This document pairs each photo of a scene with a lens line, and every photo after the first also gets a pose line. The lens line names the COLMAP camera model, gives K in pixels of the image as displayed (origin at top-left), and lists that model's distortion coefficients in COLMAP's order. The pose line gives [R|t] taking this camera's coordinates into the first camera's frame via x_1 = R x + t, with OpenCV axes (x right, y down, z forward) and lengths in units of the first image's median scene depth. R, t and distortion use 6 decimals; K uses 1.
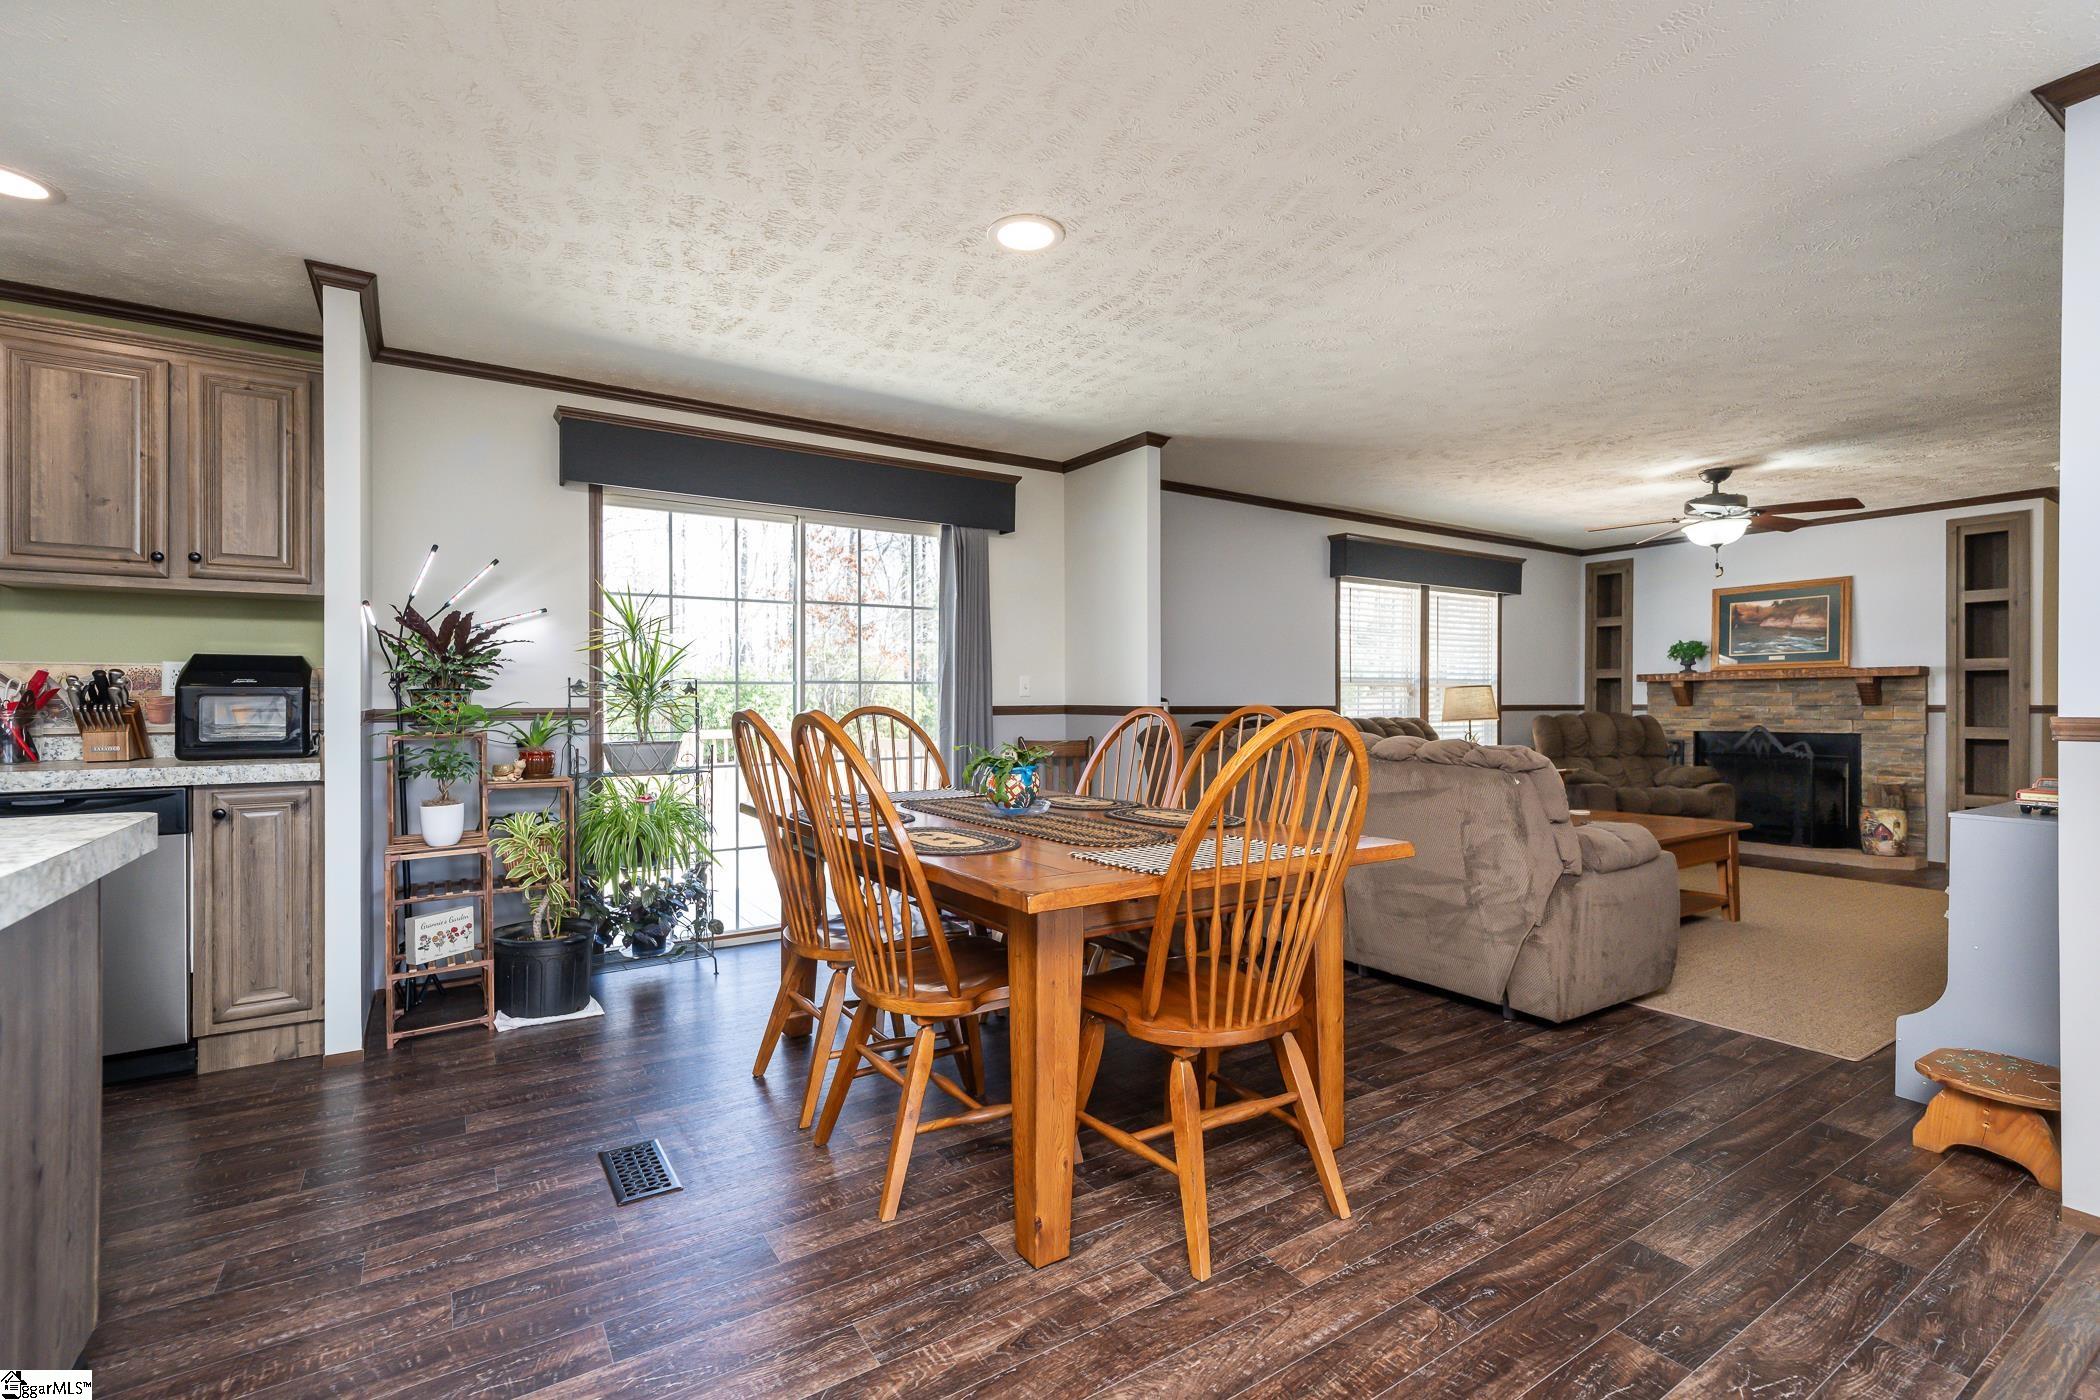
lens RADIAL K [[934.0, 0, 1042.0], [0, 934.0, 697.3], [0, 0, 1]] dist [0.003541, 0.000441]
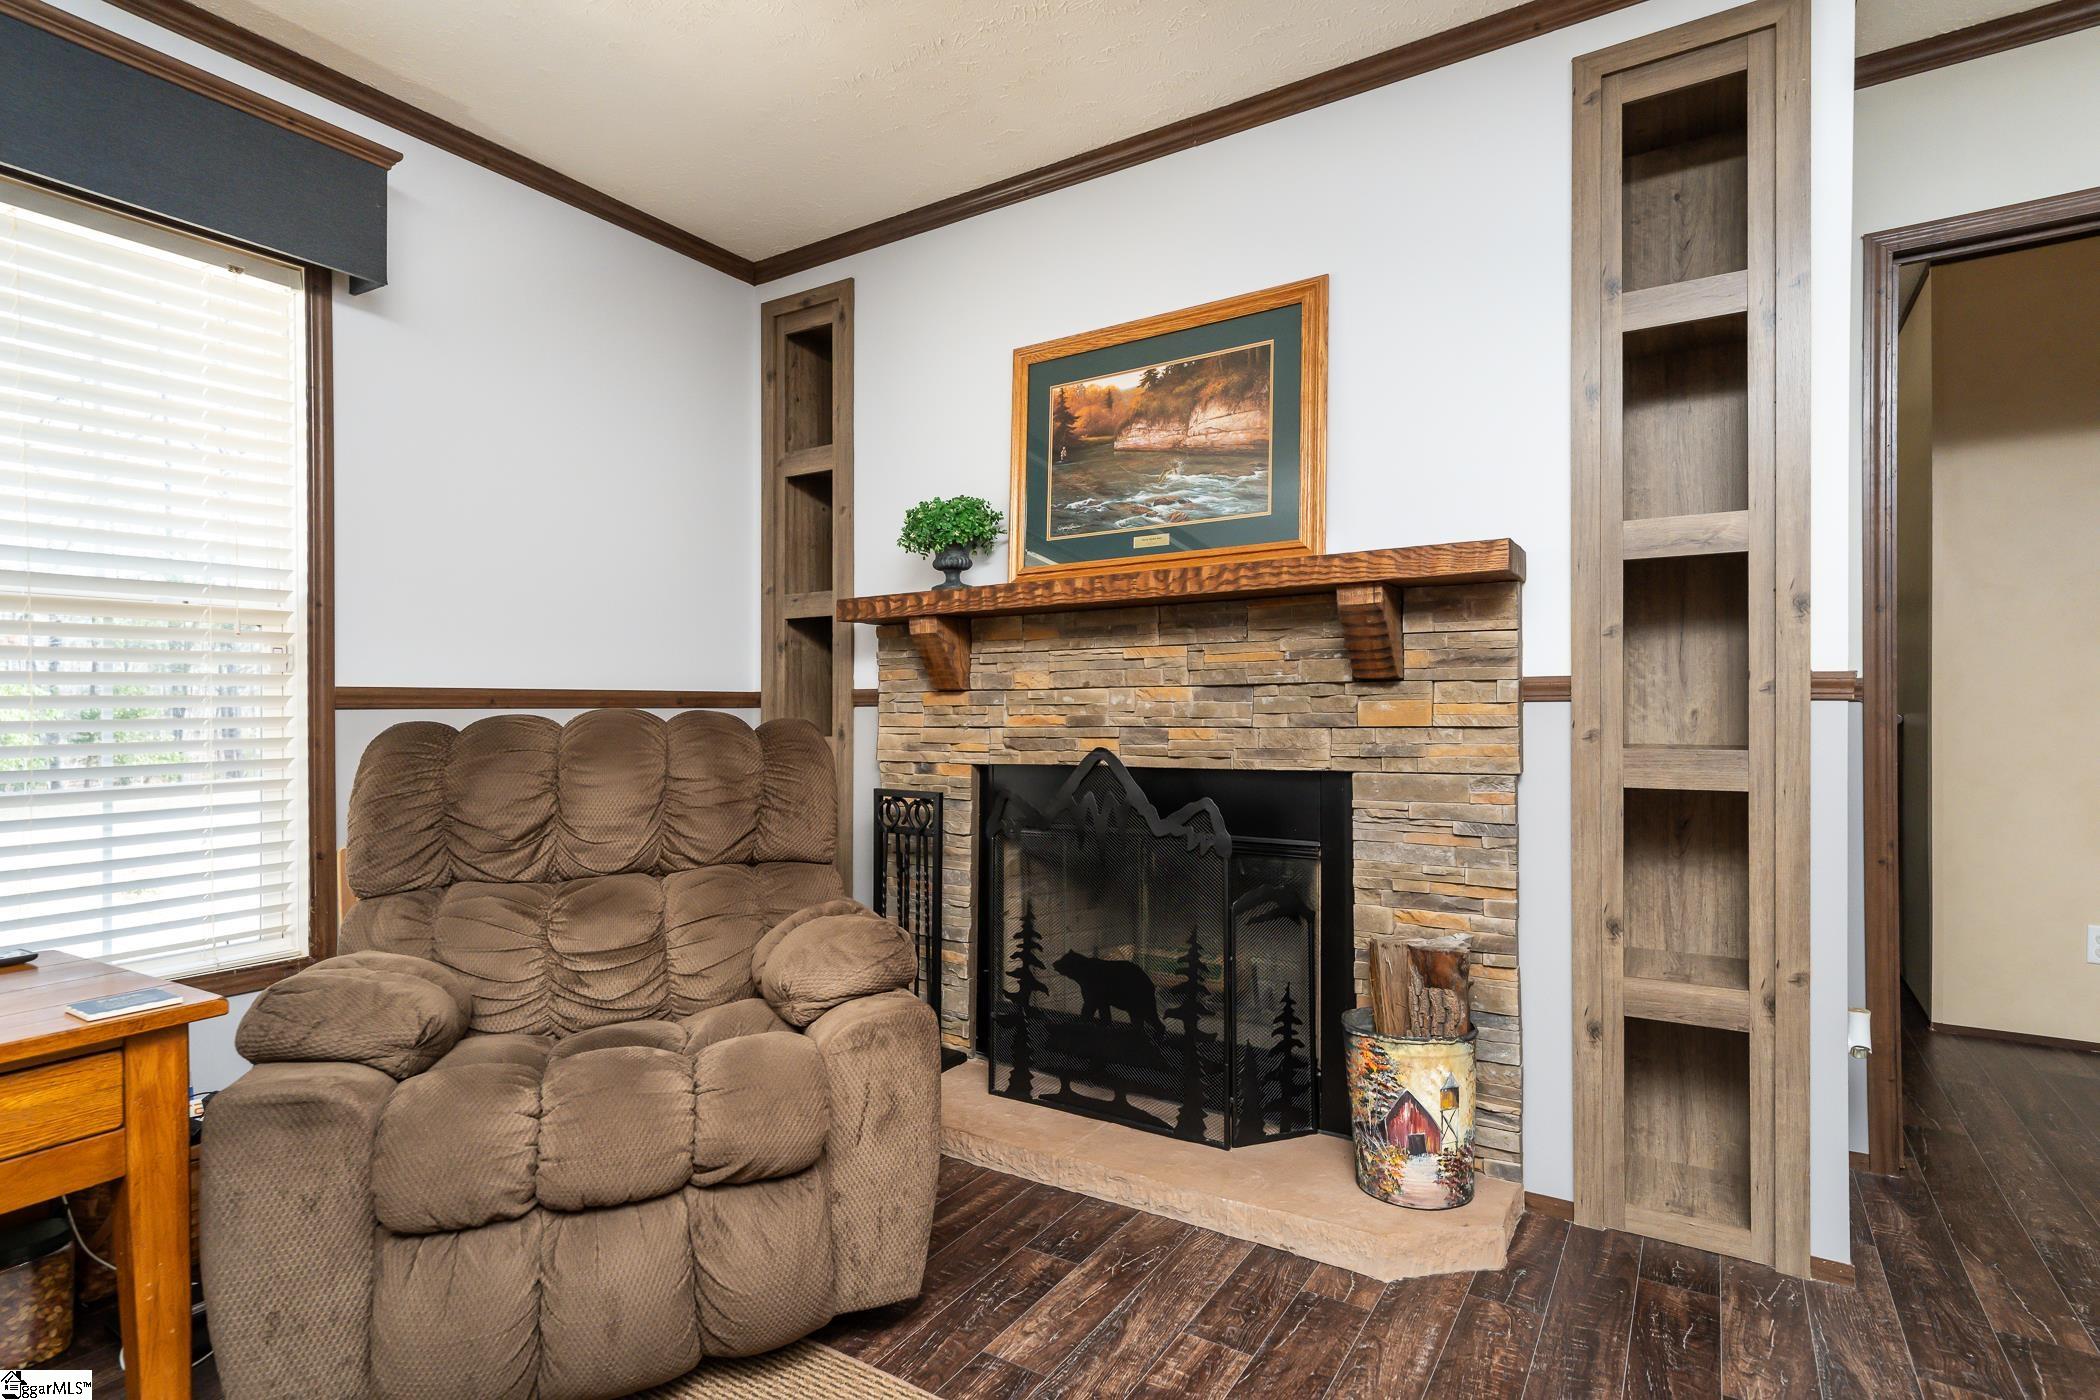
lens RADIAL K [[1057.1, 0, 1046.7], [0, 1057.1, 705.1], [0, 0, 1]] dist [0.005345, 0.000139]
pose [[0.905090, -0.003390, 0.425207, 0.610170], [0.001945, 0.999991, 0.003831, 0.014566], [-0.425216, -0.002641, 0.905088, 0.698709]]
